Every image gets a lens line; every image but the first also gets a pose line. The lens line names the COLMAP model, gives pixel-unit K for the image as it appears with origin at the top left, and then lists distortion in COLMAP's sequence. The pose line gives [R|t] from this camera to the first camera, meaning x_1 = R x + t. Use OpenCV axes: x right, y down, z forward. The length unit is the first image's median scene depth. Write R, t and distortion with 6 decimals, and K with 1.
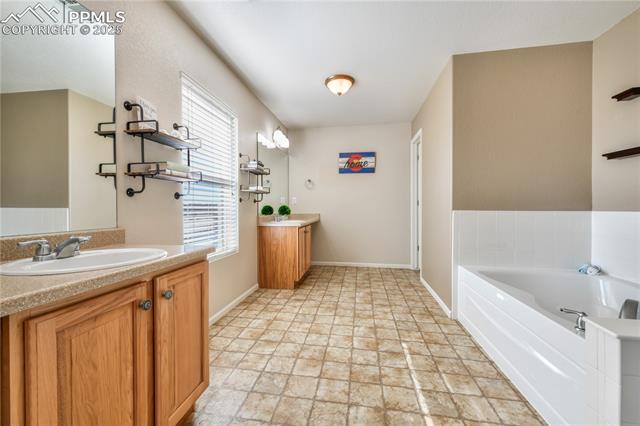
lens RADIAL K [[258.7, 0, 316.8], [0, 258.7, 210.0], [0, 0, 1]] dist [0.000352, -0.000039]
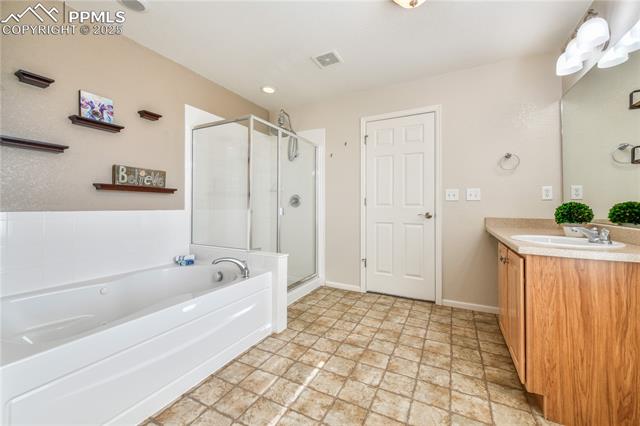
lens RADIAL K [[258.7, 0, 316.8], [0, 258.7, 210.0], [0, 0, 1]] dist [0.000352, -0.000039]
pose [[-0.951919, -0.001984, 0.306343, 0.034535], [0.002016, 0.999917, 0.012740, -0.009630], [-0.306343, 0.012745, -0.951836, 1.967270]]
